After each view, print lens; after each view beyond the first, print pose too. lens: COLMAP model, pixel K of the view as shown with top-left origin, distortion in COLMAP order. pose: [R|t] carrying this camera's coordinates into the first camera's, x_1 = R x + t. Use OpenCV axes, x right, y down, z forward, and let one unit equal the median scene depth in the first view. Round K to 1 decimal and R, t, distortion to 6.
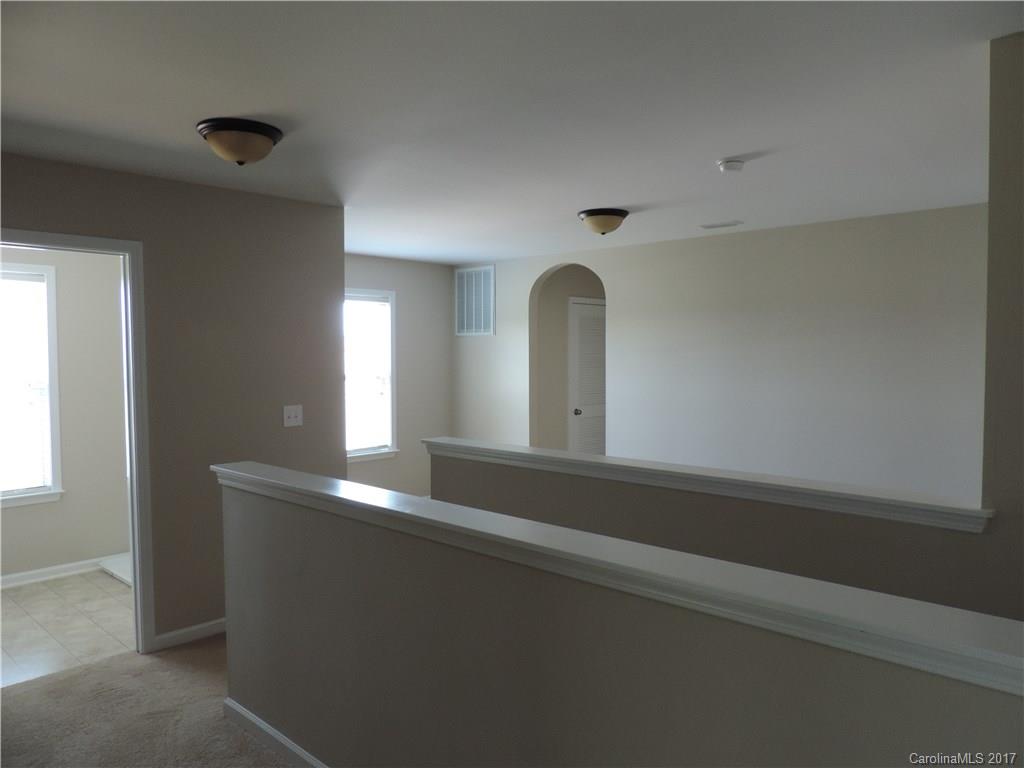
lens RADIAL K [[728.1, 0, 518.6], [0, 728.1, 382.8], [0, 0, 1]] dist [-0.008586, 0.000516]
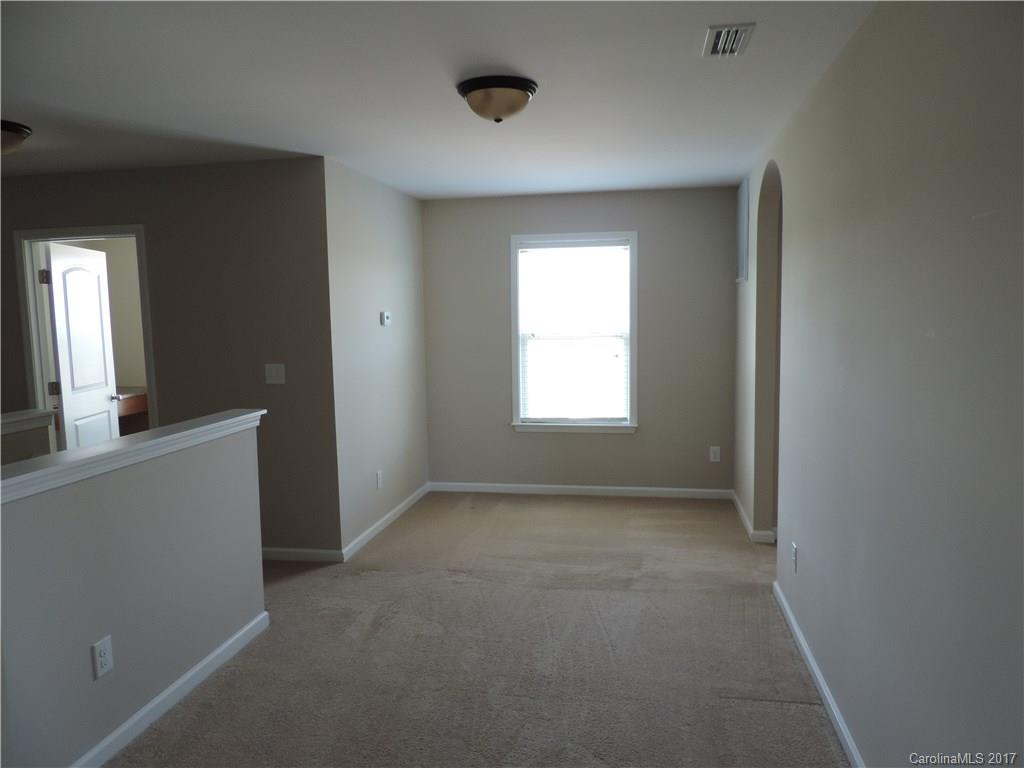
lens RADIAL K [[728.1, 0, 518.6], [0, 728.1, 382.8], [0, 0, 1]] dist [-0.008586, 0.000516]
pose [[0.542290, 0.079846, -0.836389, 0.461947], [-0.020685, 0.996441, 0.081713, -0.020928], [0.839937, -0.027011, 0.542011, 0.455329]]
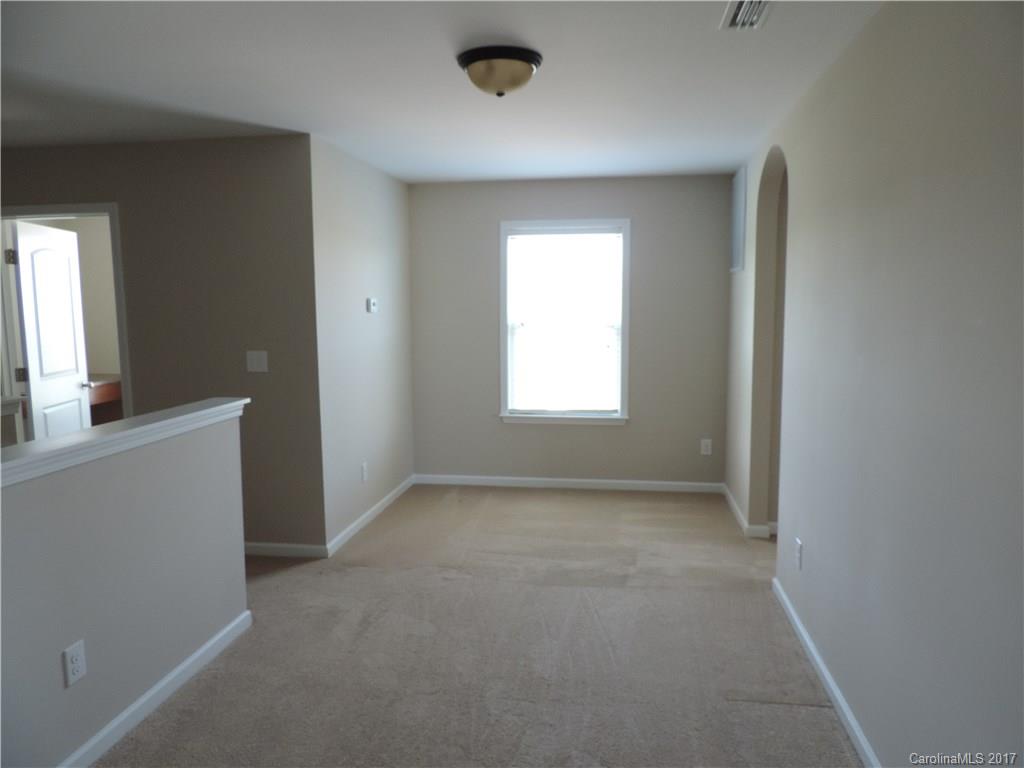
lens RADIAL K [[728.1, 0, 518.6], [0, 728.1, 382.8], [0, 0, 1]] dist [-0.008586, 0.000516]
pose [[0.567838, 0.093794, -0.817779, 0.437020], [-0.031150, 0.995224, 0.092517, -0.017526], [0.822551, -0.027060, 0.568047, 0.455369]]
